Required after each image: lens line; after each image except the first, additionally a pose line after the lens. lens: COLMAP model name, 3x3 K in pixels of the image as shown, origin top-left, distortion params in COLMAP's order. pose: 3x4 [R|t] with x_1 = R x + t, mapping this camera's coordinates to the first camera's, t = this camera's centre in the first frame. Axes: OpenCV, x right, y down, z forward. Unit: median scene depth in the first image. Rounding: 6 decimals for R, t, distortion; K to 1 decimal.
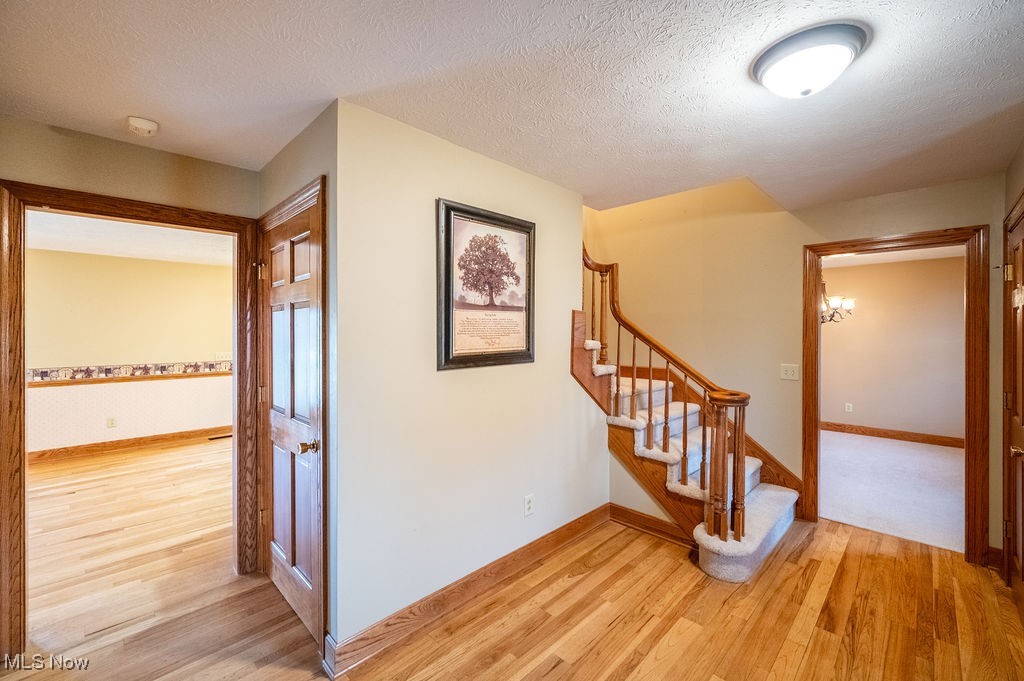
lens RADIAL K [[415.9, 0, 515.2], [0, 415.9, 338.1], [0, 0, 1]] dist [0.001099, 0.000036]
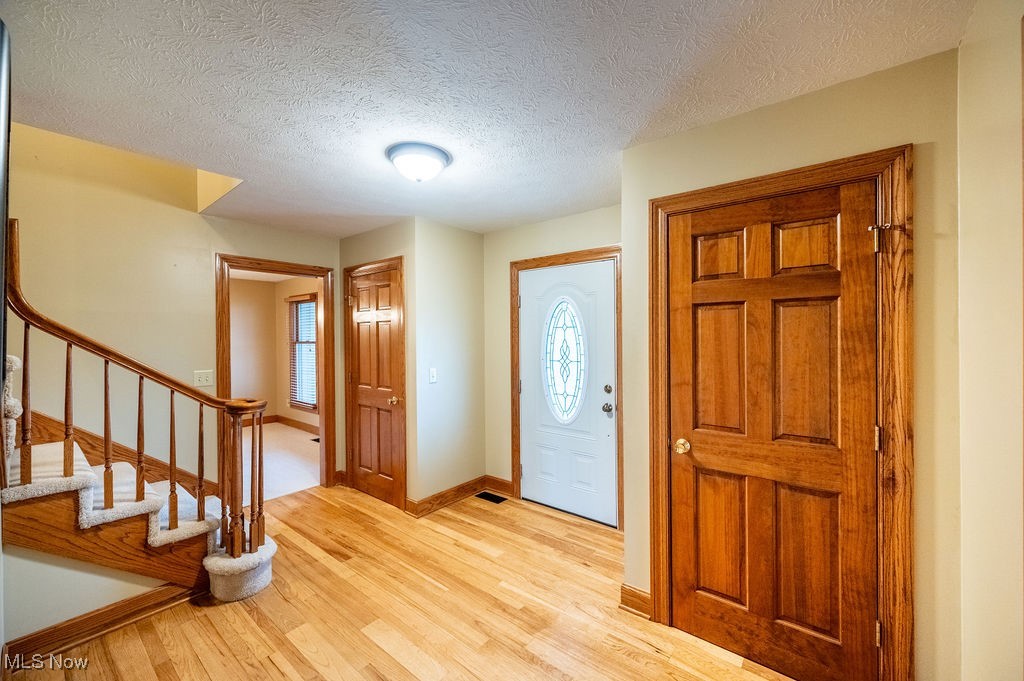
lens RADIAL K [[415.9, 0, 515.2], [0, 415.9, 338.1], [0, 0, 1]] dist [0.001099, 0.000036]
pose [[-0.090089, -0.008210, 0.995900, -0.507815], [0.025793, 0.999611, 0.010574, -0.006518], [-0.995600, 0.026640, -0.089842, 0.462088]]
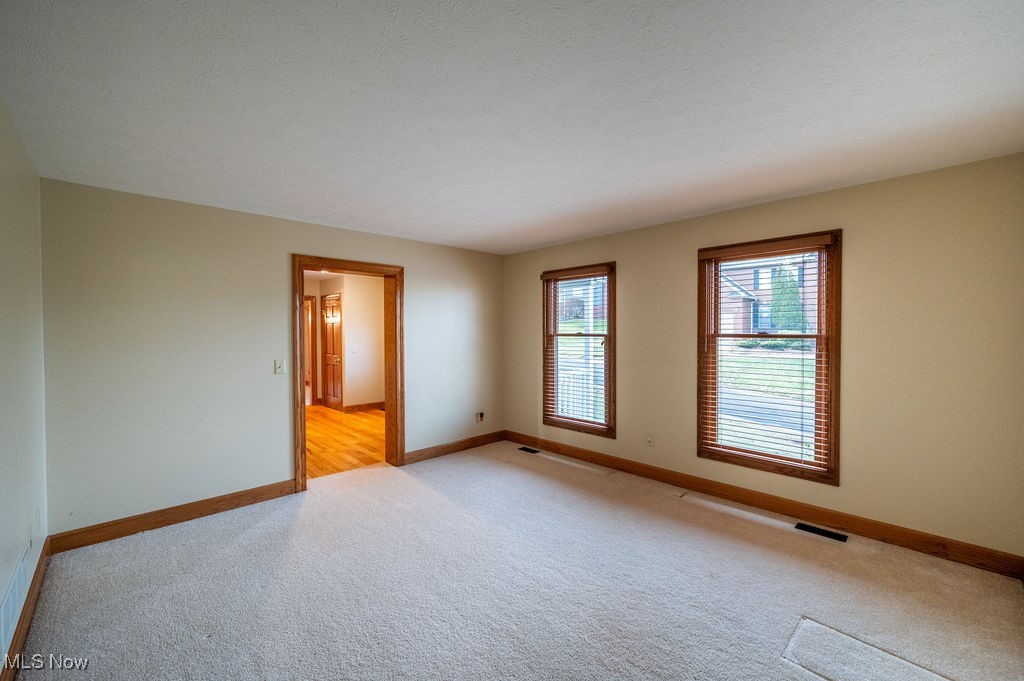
lens RADIAL K [[415.9, 0, 515.2], [0, 415.9, 338.1], [0, 0, 1]] dist [0.001099, 0.000036]
pose [[0.011512, -0.017380, 0.999783, -1.981908], [0.016429, 0.999717, 0.017190, 0.017366], [-0.999799, 0.016228, 0.011794, -0.522460]]
